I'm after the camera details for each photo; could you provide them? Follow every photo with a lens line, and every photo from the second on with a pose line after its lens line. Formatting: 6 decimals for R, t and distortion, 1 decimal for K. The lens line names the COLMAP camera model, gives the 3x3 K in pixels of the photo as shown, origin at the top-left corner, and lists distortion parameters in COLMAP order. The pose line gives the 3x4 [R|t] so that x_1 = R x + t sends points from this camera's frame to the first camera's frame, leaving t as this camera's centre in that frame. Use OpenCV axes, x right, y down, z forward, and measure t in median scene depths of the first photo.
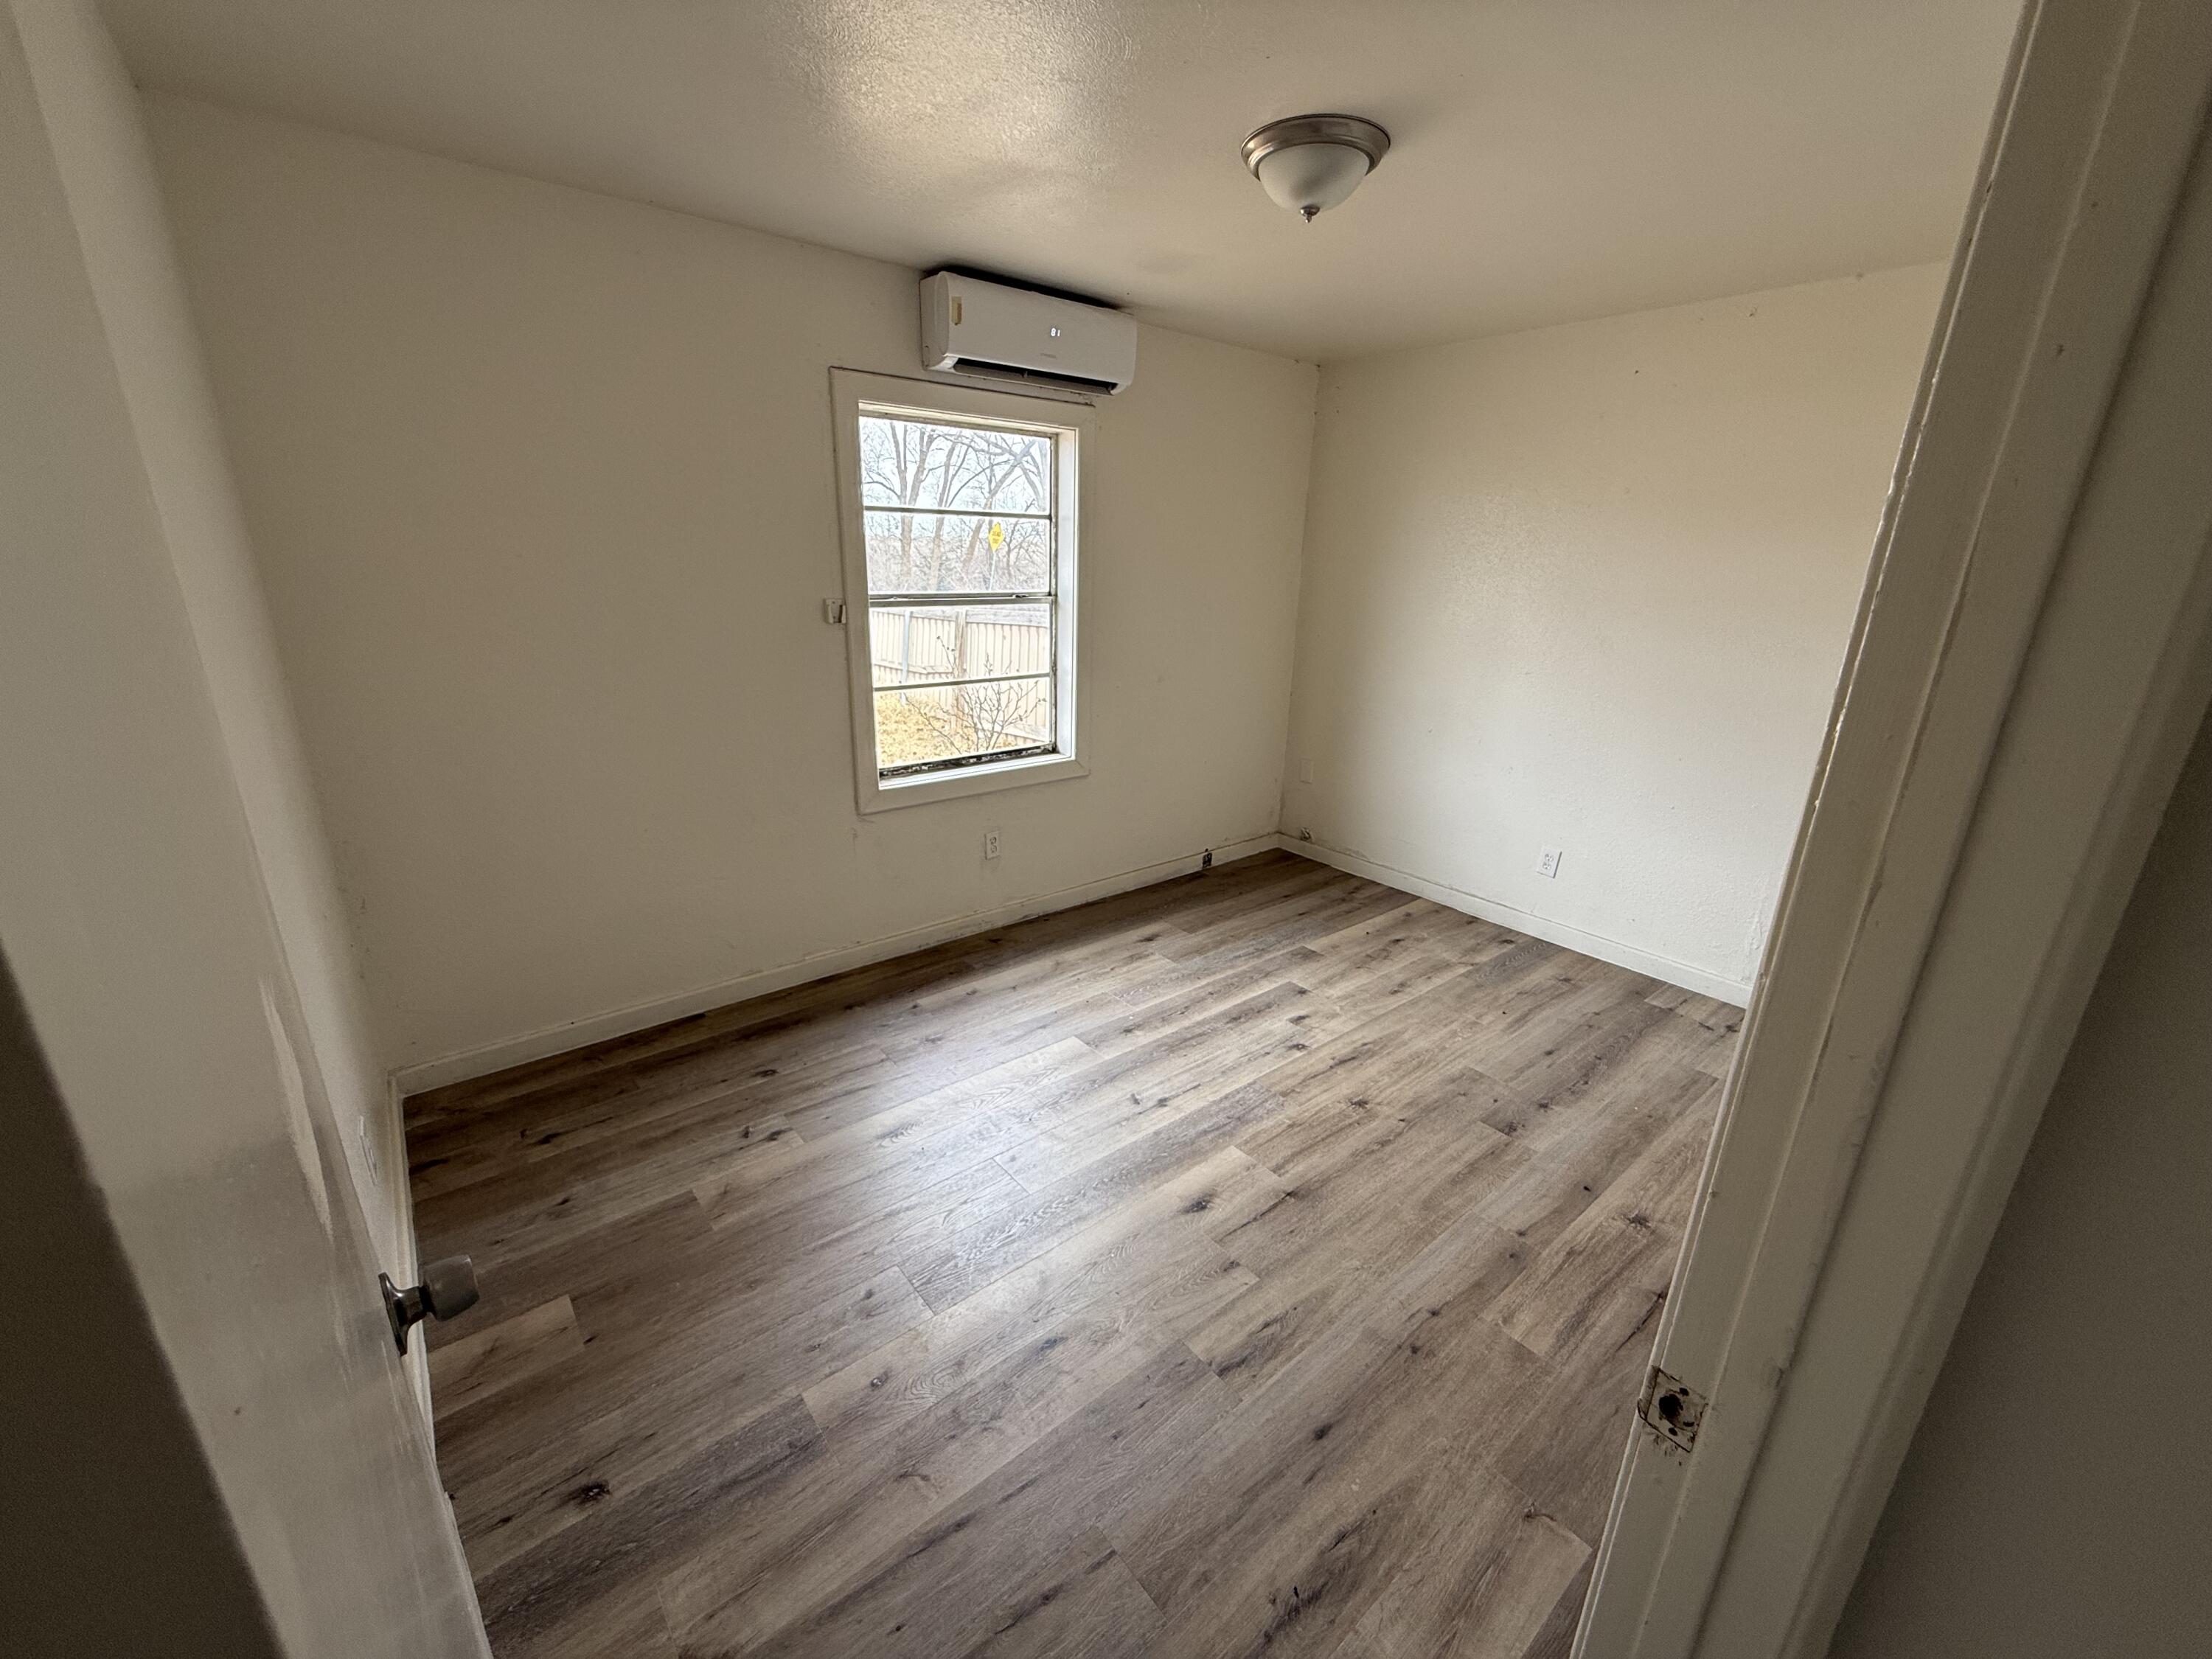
lens RADIAL K [[887.4, 0, 1106.0], [0, 887.4, 829.5], [0, 0, 1]] dist [-0.001170, -0.000195]
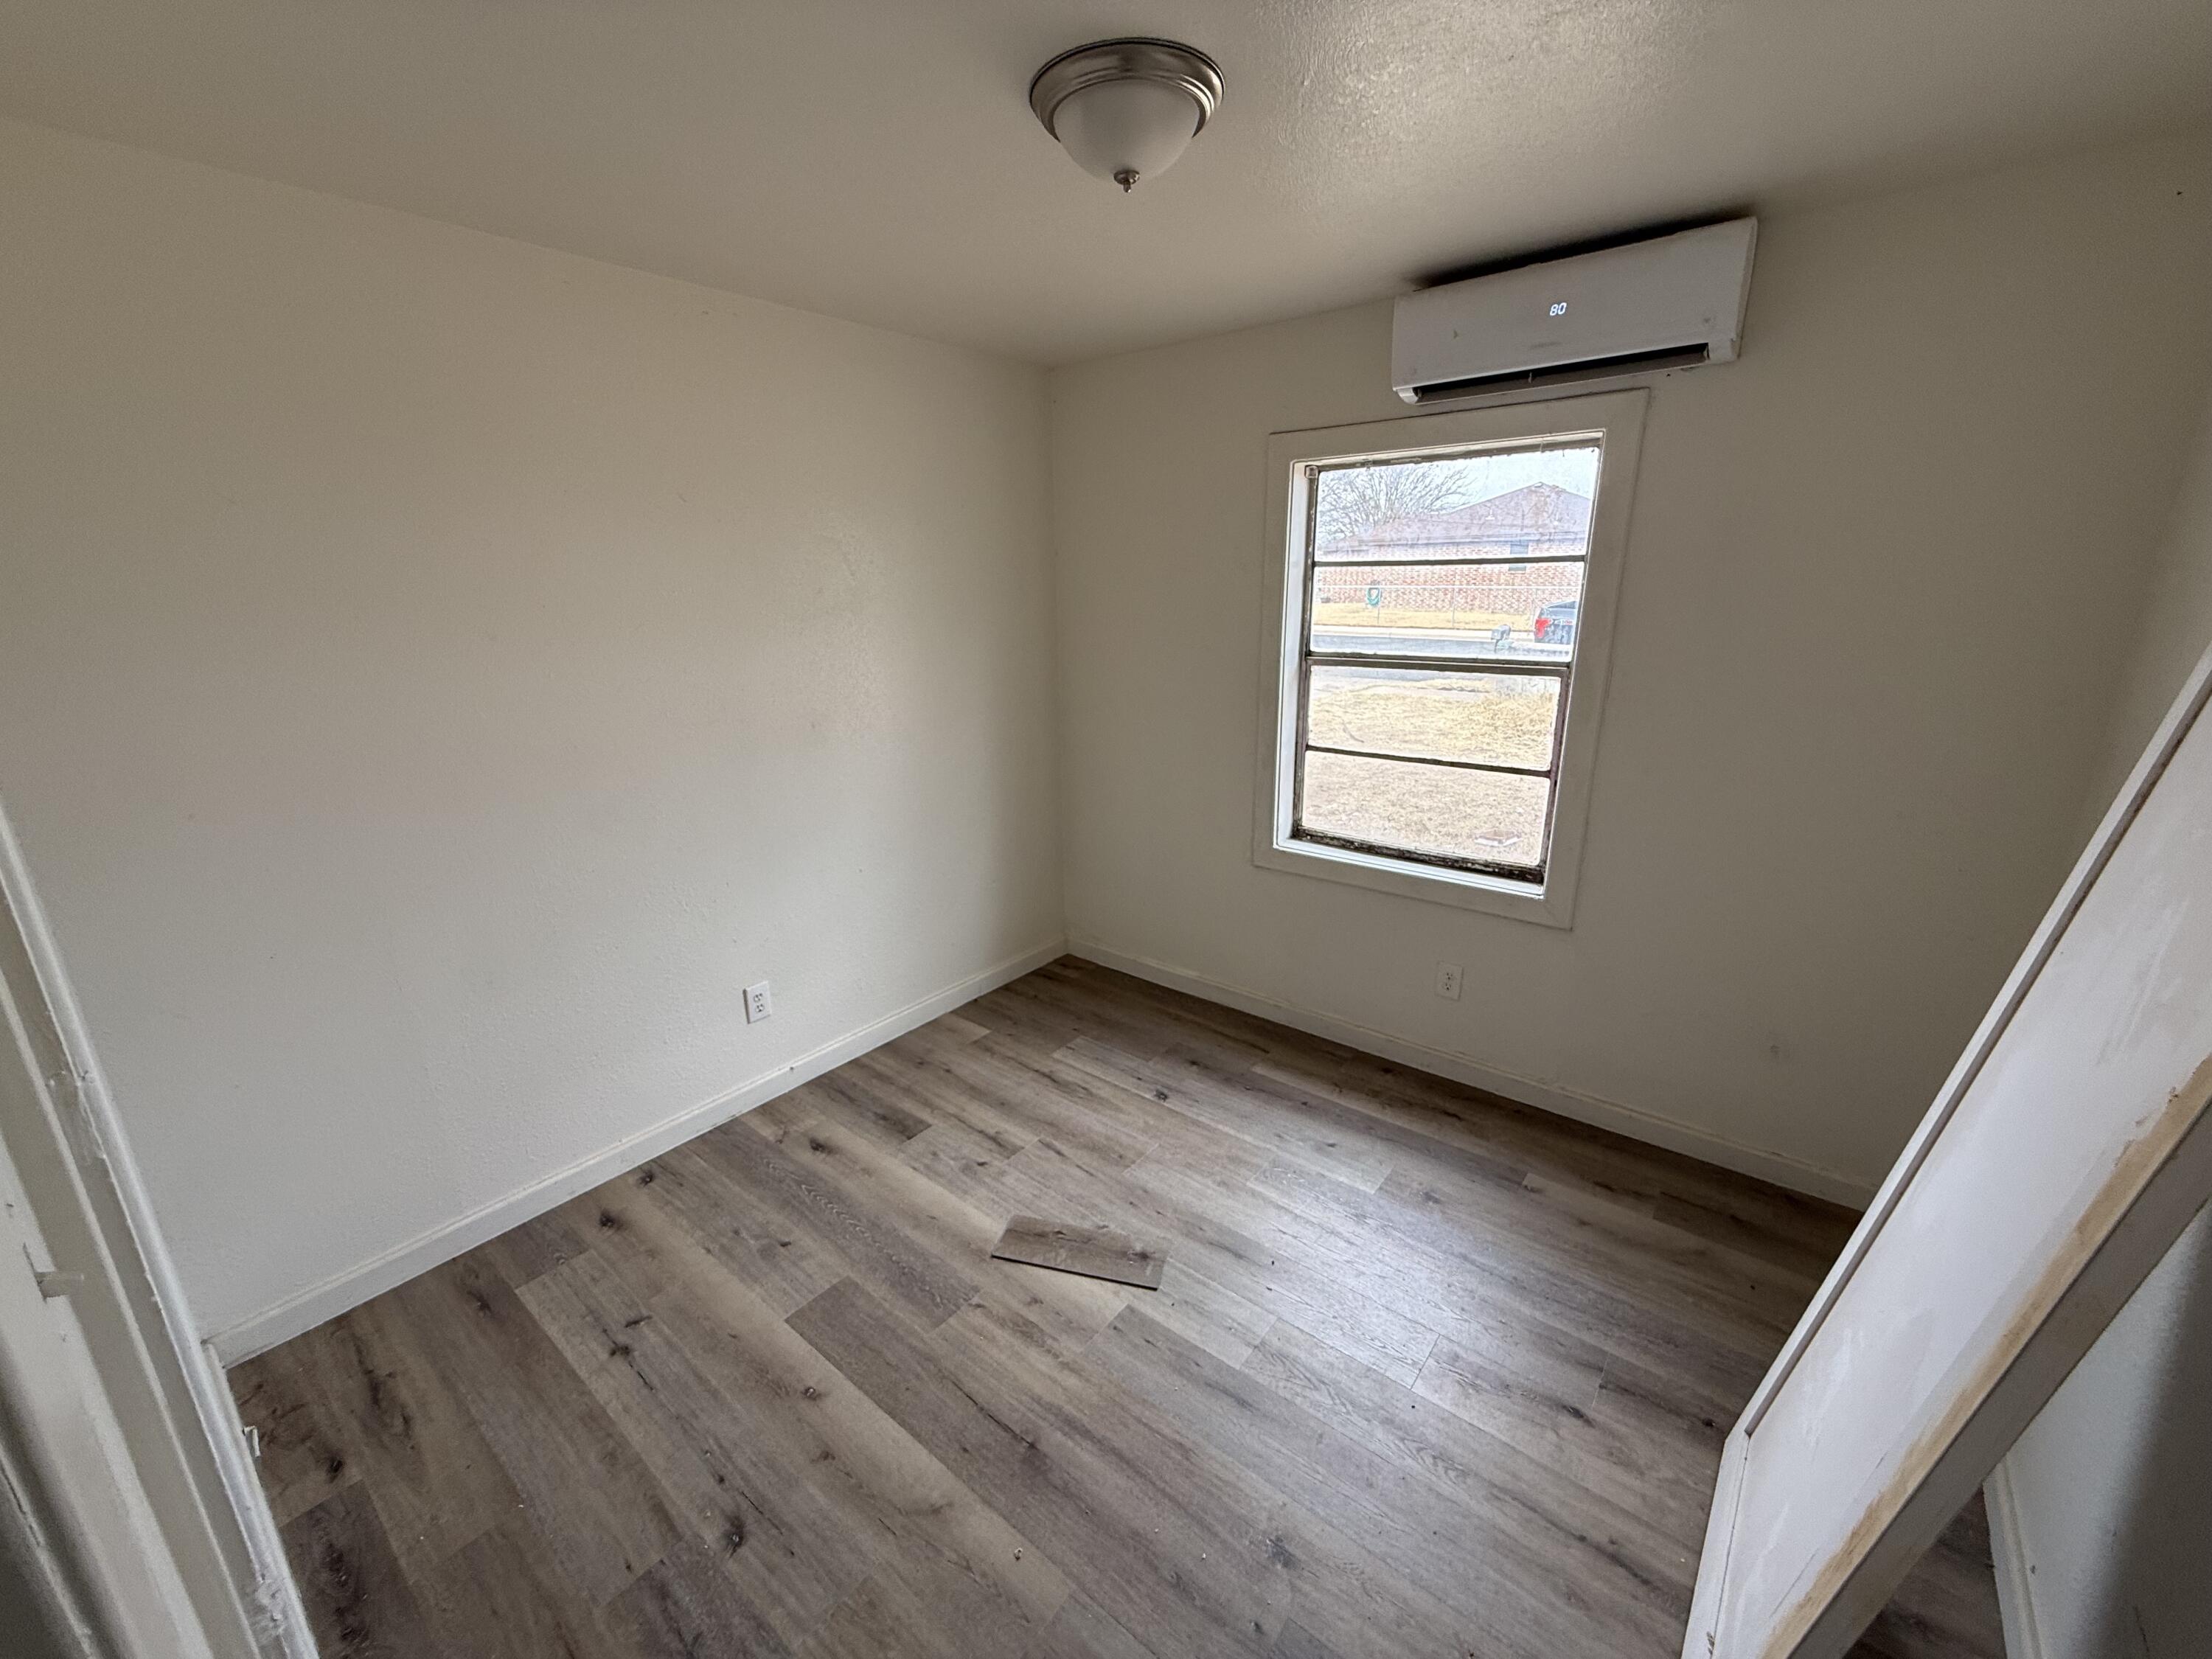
lens RADIAL K [[887.4, 0, 1106.0], [0, 887.4, 829.5], [0, 0, 1]] dist [-0.001170, -0.000195]
pose [[0.222196, 0.221021, -0.949620, 0.645246], [-0.281526, 0.947026, 0.154545, -0.165407], [0.933473, 0.233003, 0.272648, 0.554694]]
